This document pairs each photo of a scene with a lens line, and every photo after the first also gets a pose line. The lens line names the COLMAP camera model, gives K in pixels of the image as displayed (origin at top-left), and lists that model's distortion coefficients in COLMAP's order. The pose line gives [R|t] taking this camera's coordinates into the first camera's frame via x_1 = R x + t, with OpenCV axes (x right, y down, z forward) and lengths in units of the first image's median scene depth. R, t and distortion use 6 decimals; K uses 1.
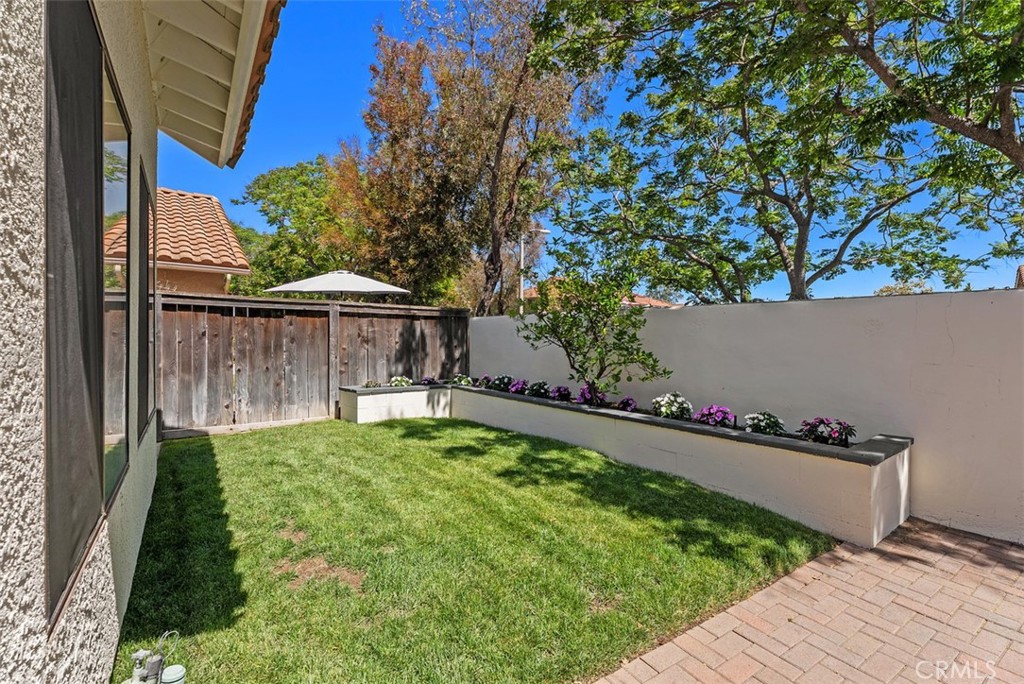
lens RADIAL K [[462.7, 0, 505.3], [0, 462.7, 337.8], [0, 0, 1]] dist [0.012851, -0.002150]
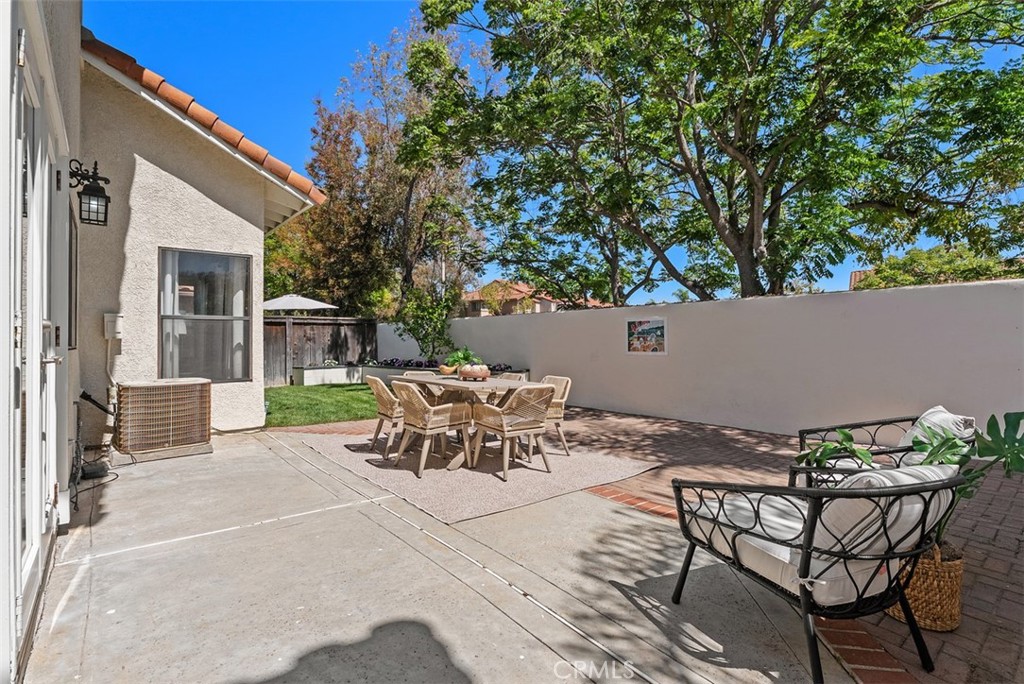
lens RADIAL K [[462.7, 0, 512.6], [0, 462.7, 322.3], [0, 0, 1]] dist [0.012851, -0.002150]
pose [[0.992467, -0.019446, 0.120956, 0.222329], [0.024395, 0.998919, -0.039564, 0.028432], [-0.120056, 0.042216, 0.991869, -0.733006]]
